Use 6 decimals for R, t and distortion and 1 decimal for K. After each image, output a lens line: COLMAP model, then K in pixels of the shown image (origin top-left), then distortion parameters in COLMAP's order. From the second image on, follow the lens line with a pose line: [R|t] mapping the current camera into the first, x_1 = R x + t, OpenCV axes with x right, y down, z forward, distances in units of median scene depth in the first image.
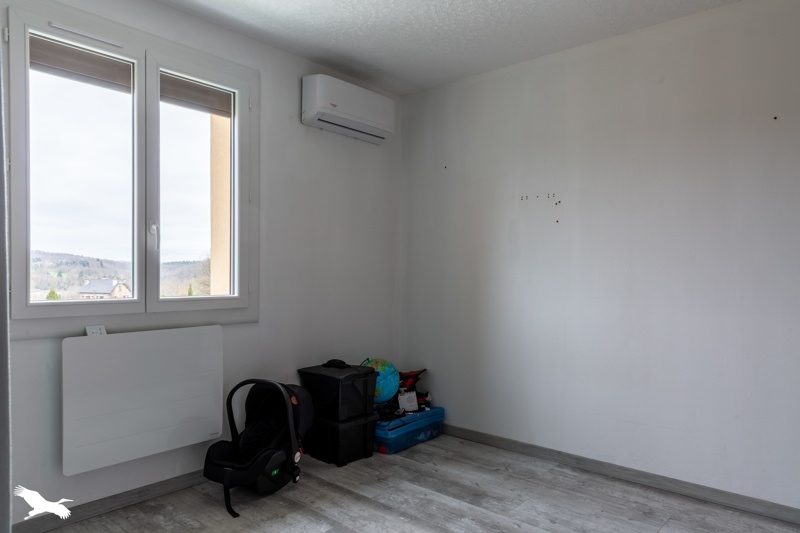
lens RADIAL K [[530.3, 0, 395.8], [0, 530.3, 271.0], [0, 0, 1]] dist [0.001661, -0.000543]
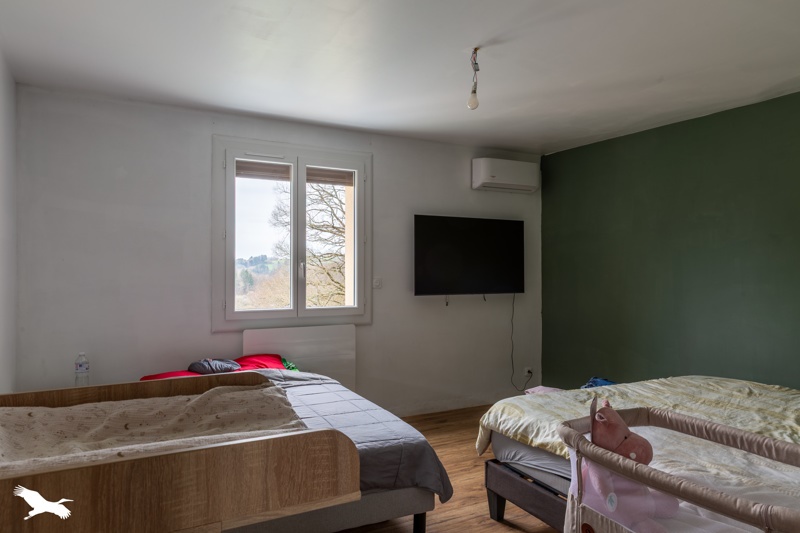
lens RADIAL K [[530.3, 0, 395.8], [0, 530.3, 271.0], [0, 0, 1]] dist [0.001661, -0.000543]
pose [[0.952861, 0.013454, -0.303107, 0.289239], [-0.010939, 0.999890, 0.009994, -0.079425], [0.303208, -0.006207, 0.952904, -0.423761]]
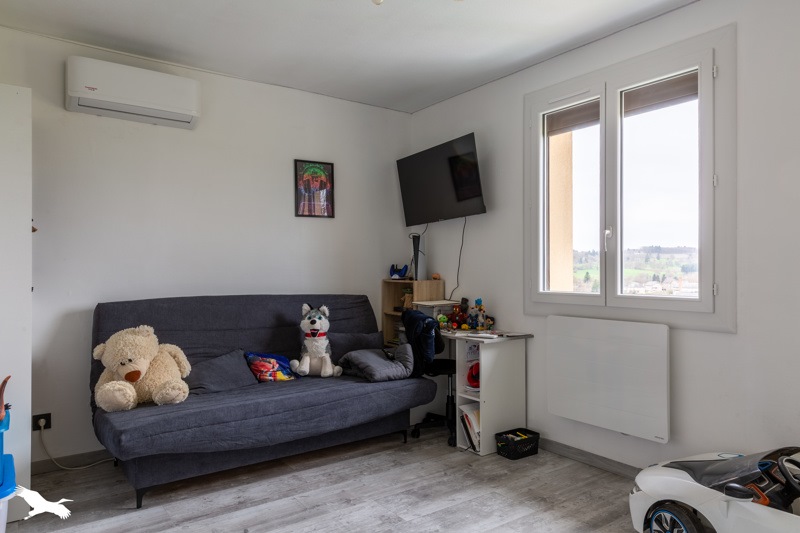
lens RADIAL K [[530.3, 0, 395.8], [0, 530.3, 271.0], [0, 0, 1]] dist [0.001661, -0.000543]
pose [[-0.223001, -0.004489, -0.974808, 0.770676], [-0.003055, 0.999988, -0.003906, 0.007089], [0.974813, 0.002107, -0.223012, 0.809405]]
